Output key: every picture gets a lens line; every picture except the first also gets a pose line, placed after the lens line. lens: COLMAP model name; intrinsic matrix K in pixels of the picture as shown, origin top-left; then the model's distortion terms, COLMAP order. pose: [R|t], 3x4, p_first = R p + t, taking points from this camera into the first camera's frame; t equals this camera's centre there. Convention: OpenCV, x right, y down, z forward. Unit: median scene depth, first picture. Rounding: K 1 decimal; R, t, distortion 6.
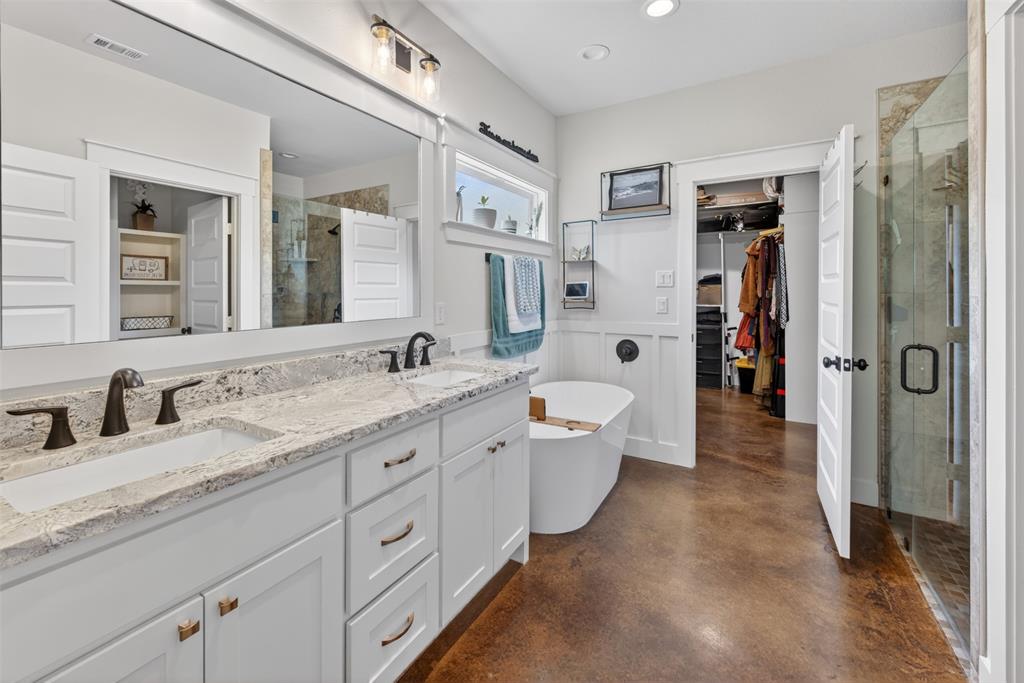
lens RADIAL K [[408.7, 0, 507.3], [0, 408.7, 288.9], [0, 0, 1]] dist [-0.001611, -0.000575]
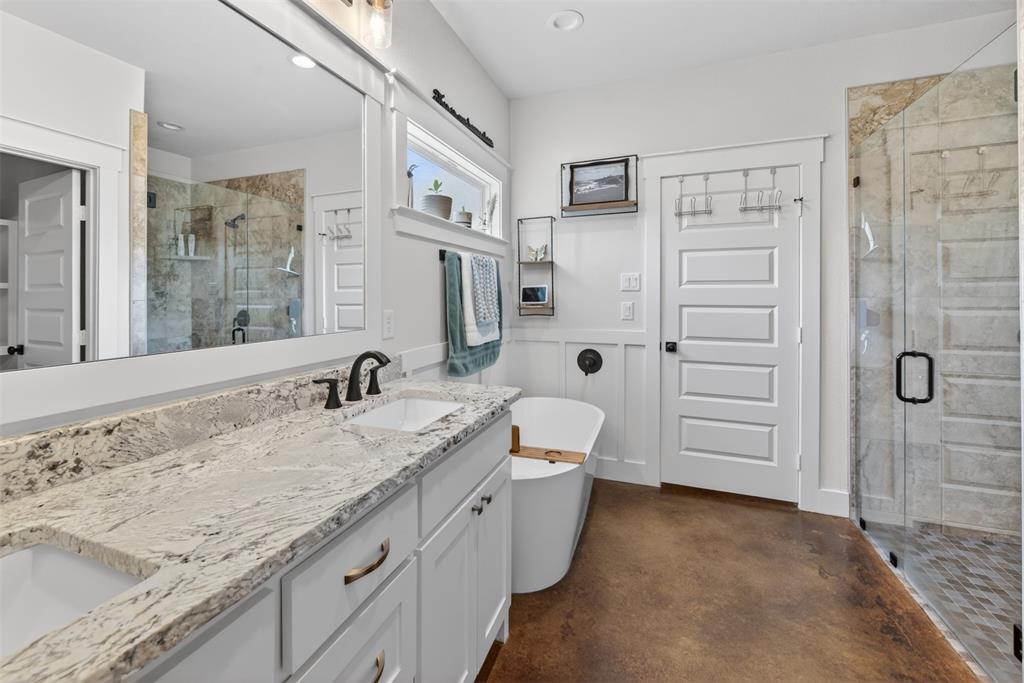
lens RADIAL K [[415.0, 0, 497.0], [0, 415.0, 291.9], [0, 0, 1]] dist [-0.000128, -0.000301]
pose [[0.984911, 0.000250, 0.173059, -0.084986], [0.000387, 0.999993, -0.003644, 0.000630], [-0.173058, 0.003656, 0.984905, 0.161096]]
